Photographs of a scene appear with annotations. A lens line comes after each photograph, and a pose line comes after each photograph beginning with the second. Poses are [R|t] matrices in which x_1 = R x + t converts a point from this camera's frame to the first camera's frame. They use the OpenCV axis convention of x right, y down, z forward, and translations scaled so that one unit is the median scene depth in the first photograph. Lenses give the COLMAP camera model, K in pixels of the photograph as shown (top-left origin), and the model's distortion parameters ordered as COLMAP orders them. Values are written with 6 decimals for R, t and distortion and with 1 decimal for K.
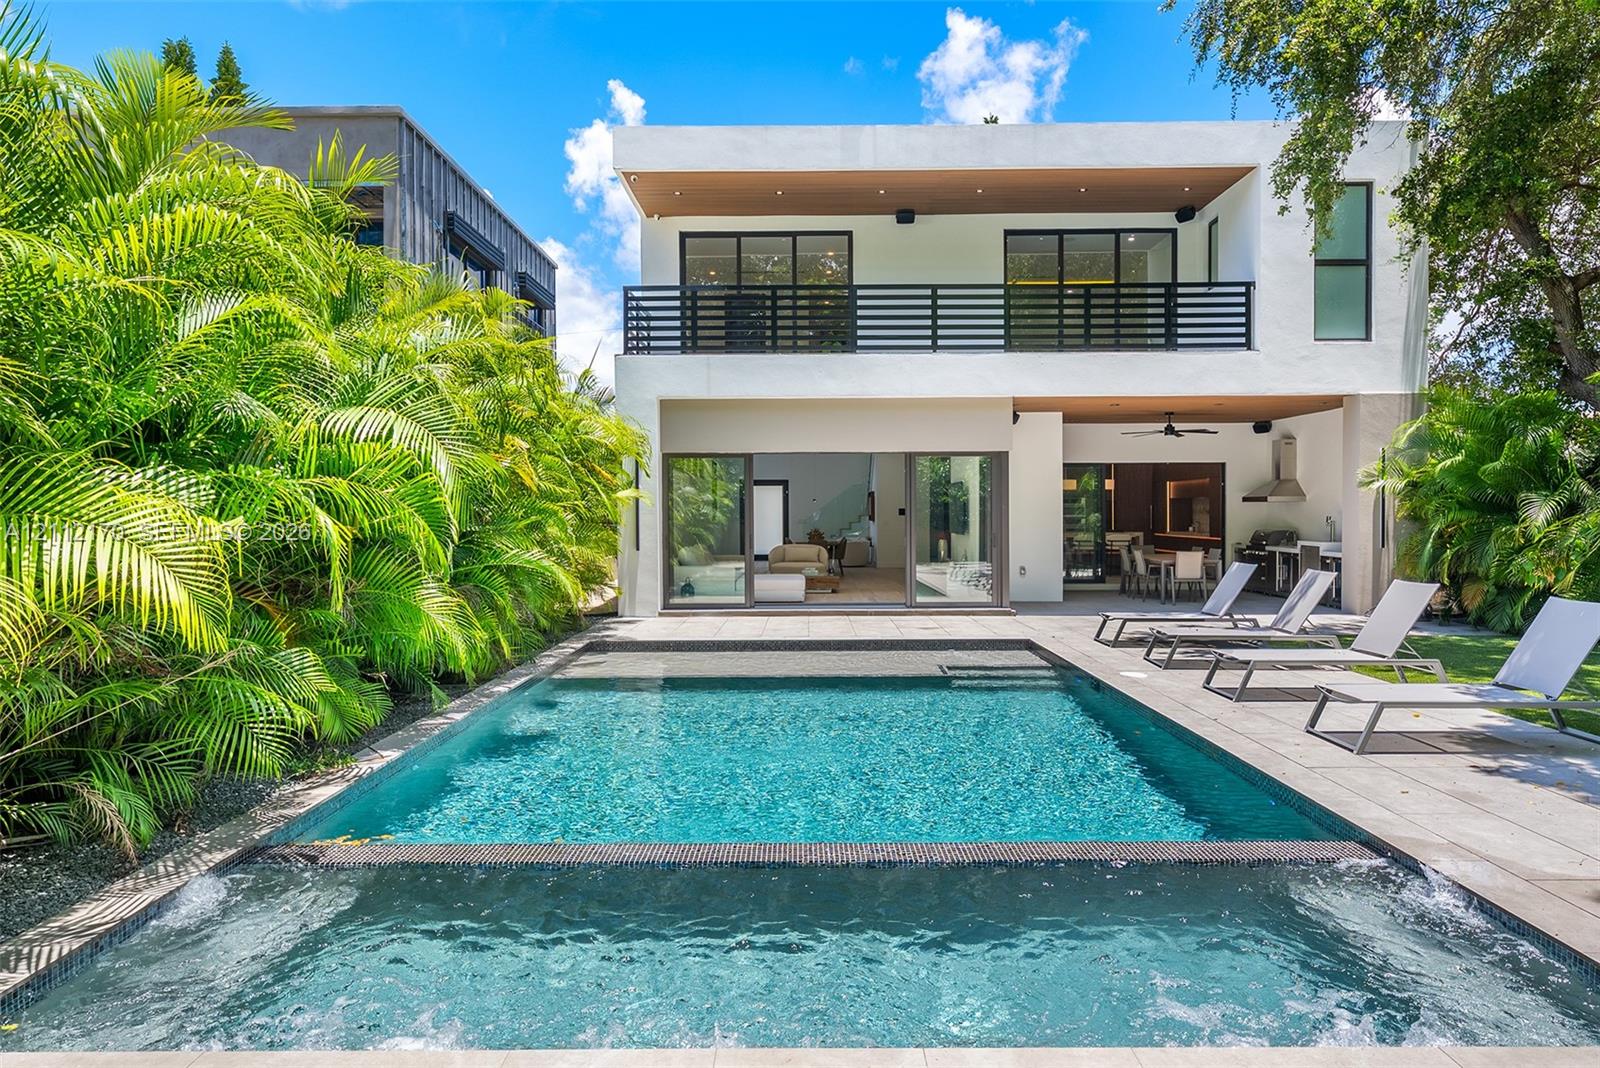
lens RADIAL K [[981.6, 0, 798.5], [0, 981.6, 522.0], [0, 0, 1]] dist [0.008100, 0.005975]
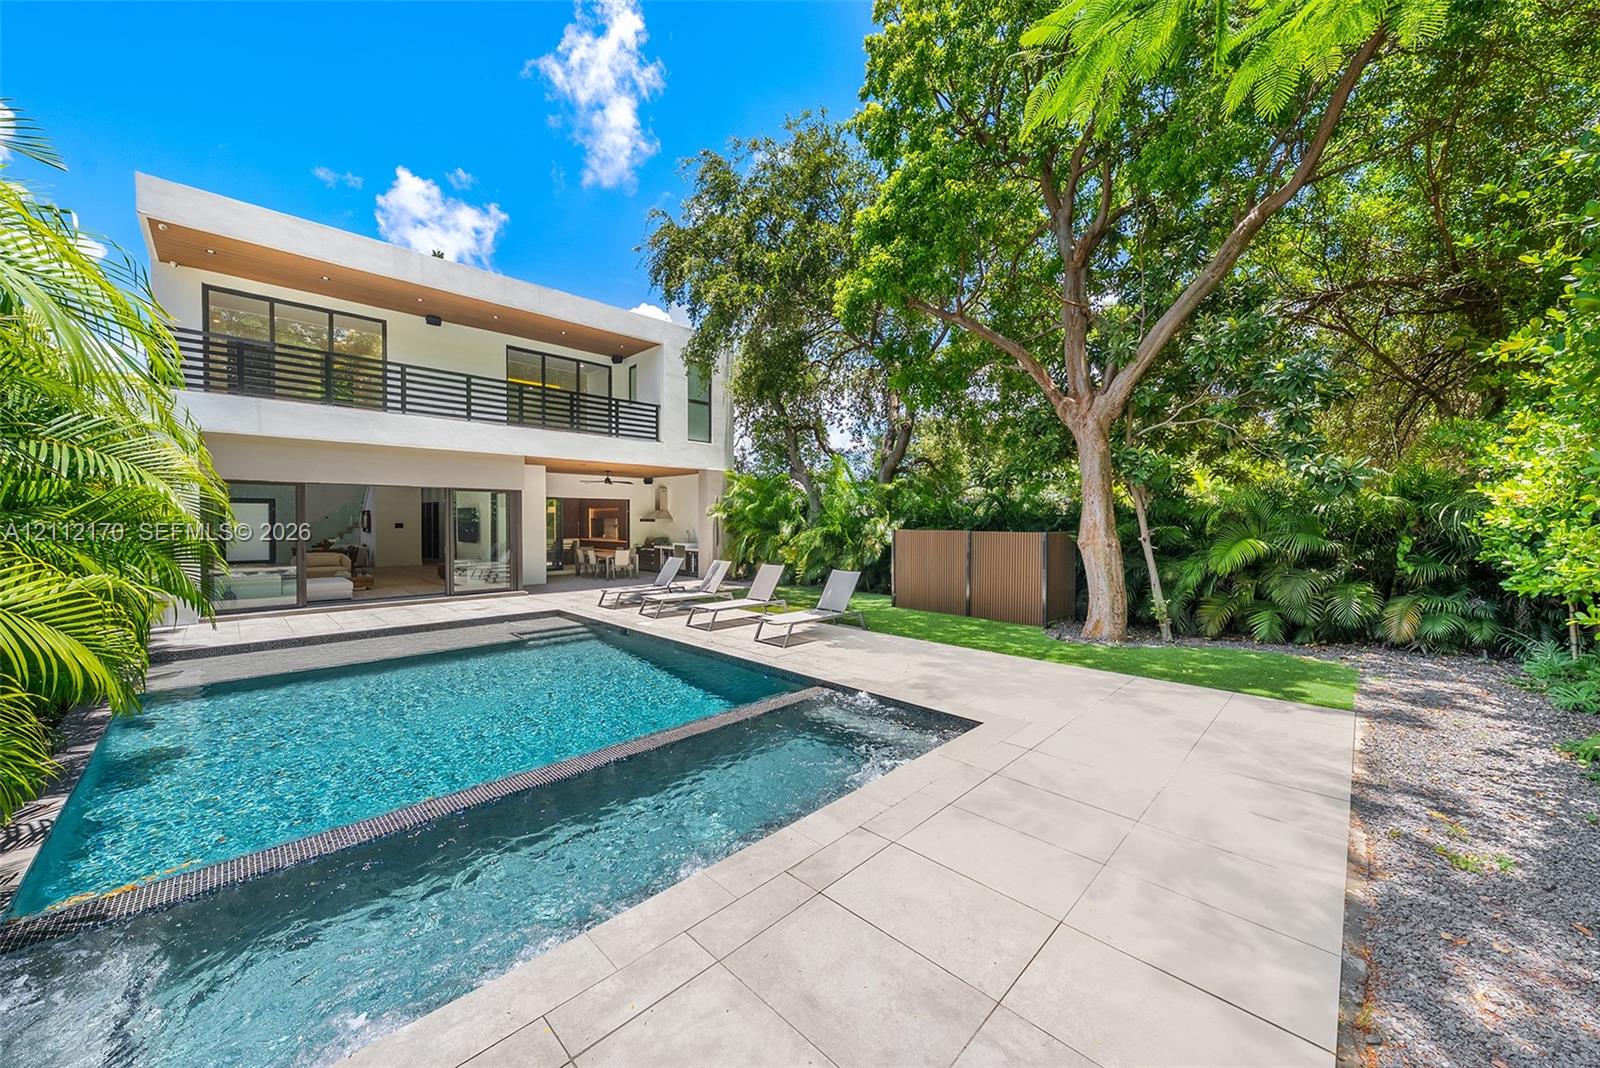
lens RADIAL K [[581.9, 0, 810.7], [0, 581.9, 533.6], [0, 0, 1]] dist [-0.003162, 0.000658]
pose [[0.684826, -0.012485, 0.728600, -0.142584], [0.001024, 0.999869, 0.016171, -0.017221], [-0.728706, -0.010328, 0.684749, 0.028614]]
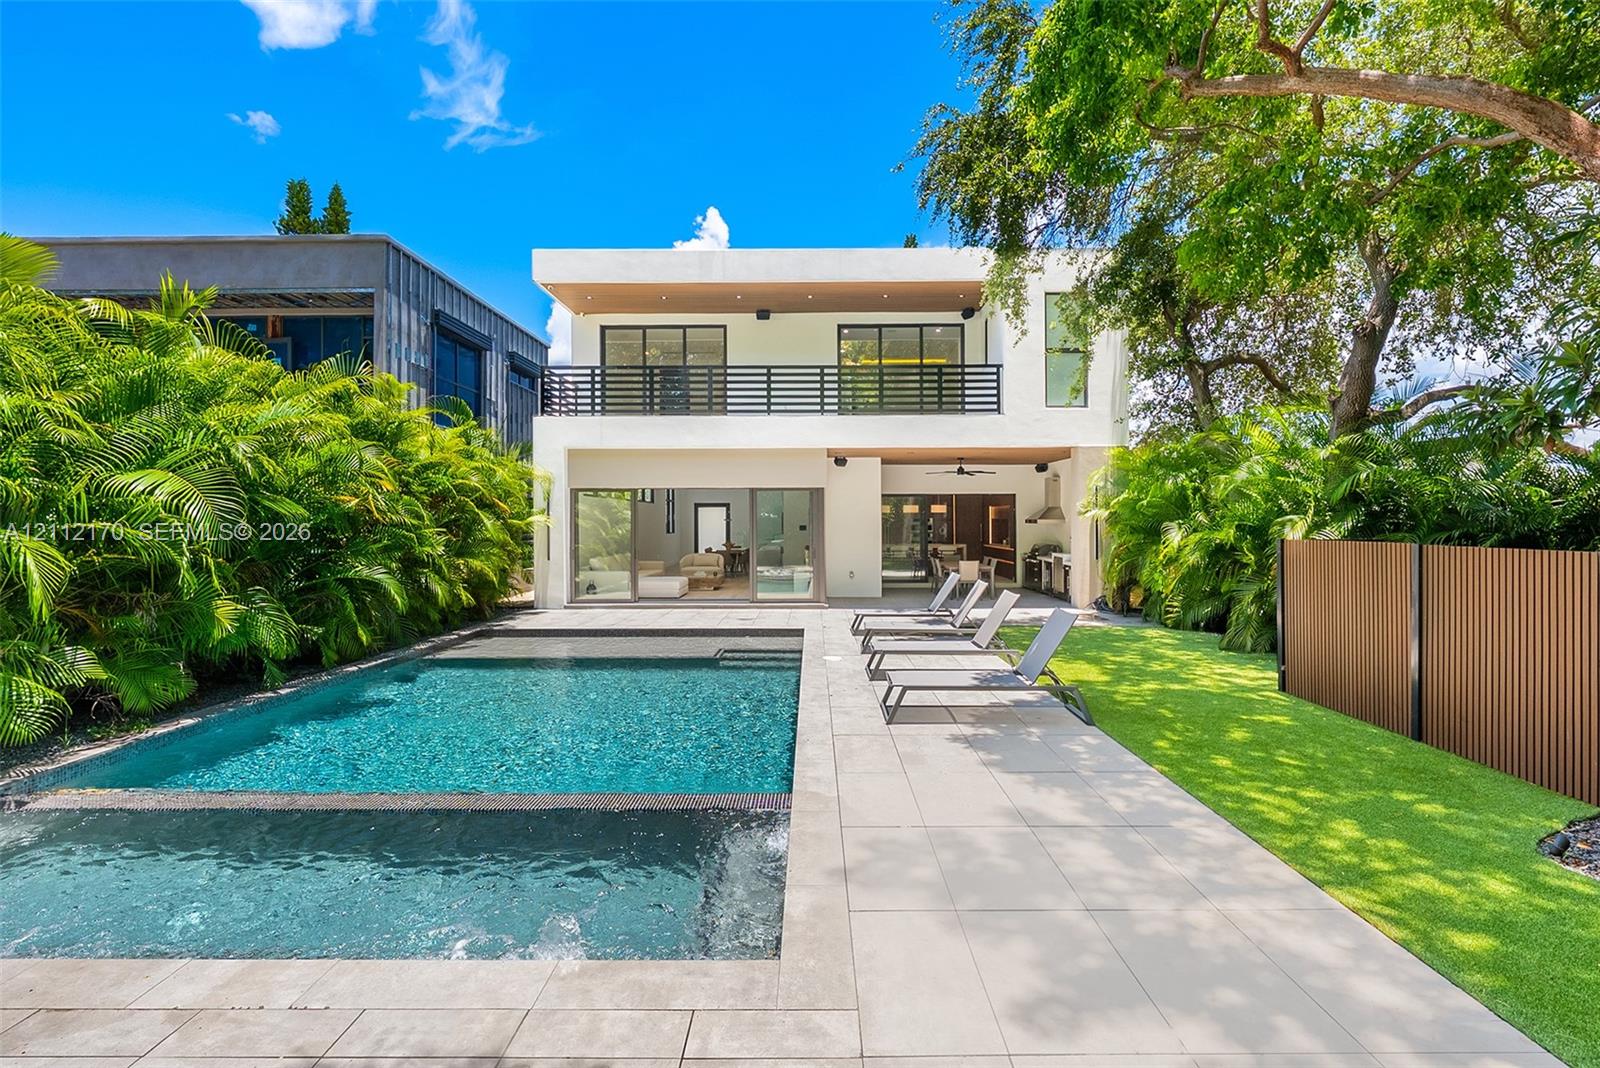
lens RADIAL K [[725.2, 0, 803.2], [0, 725.2, 523.0], [0, 0, 1]] dist [0.001302, -0.001497]
pose [[0.999996, 0.002098, 0.001755, 0.174267], [-0.002082, 0.999958, -0.008919, -0.013367], [-0.001774, 0.008915, 0.999959, -0.004369]]
